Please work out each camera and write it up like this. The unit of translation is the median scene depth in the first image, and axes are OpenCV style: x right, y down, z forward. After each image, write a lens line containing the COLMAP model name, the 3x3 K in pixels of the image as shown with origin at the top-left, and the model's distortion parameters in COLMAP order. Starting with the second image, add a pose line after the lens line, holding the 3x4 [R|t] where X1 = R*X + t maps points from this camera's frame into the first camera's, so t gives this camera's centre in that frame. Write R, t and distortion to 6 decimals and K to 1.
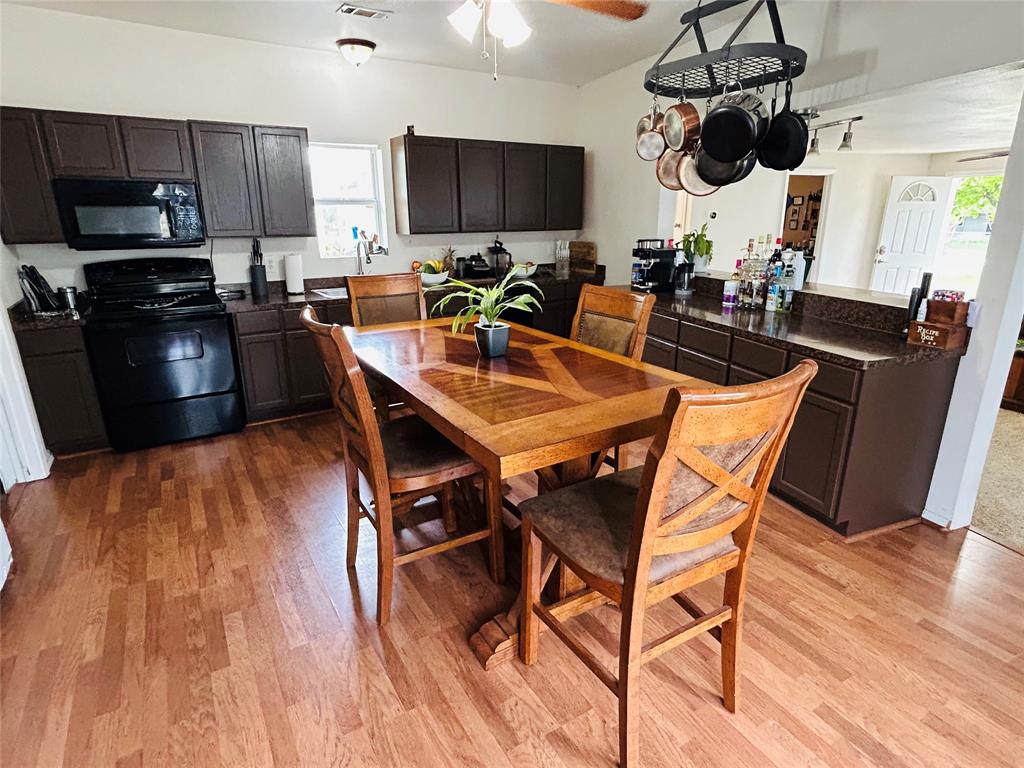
lens RADIAL K [[554.9, 0, 512.0], [0, 554.9, 384.0], [0, 0, 1]] dist [-0.000743, -0.000985]
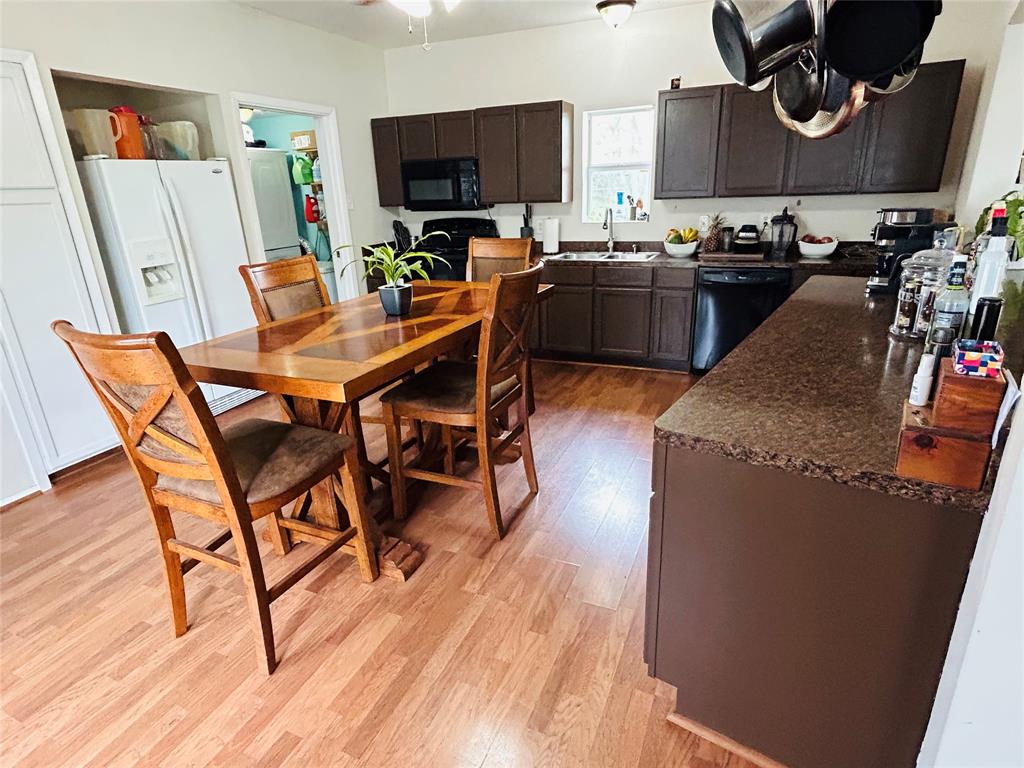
lens RADIAL K [[554.9, 0, 512.0], [0, 554.9, 384.0], [0, 0, 1]] dist [-0.000743, -0.000985]
pose [[0.568510, 0.260549, -0.780327, 0.514820], [-0.209322, 0.963118, 0.169080, -0.079970], [0.795601, 0.067216, 0.602081, 0.270929]]
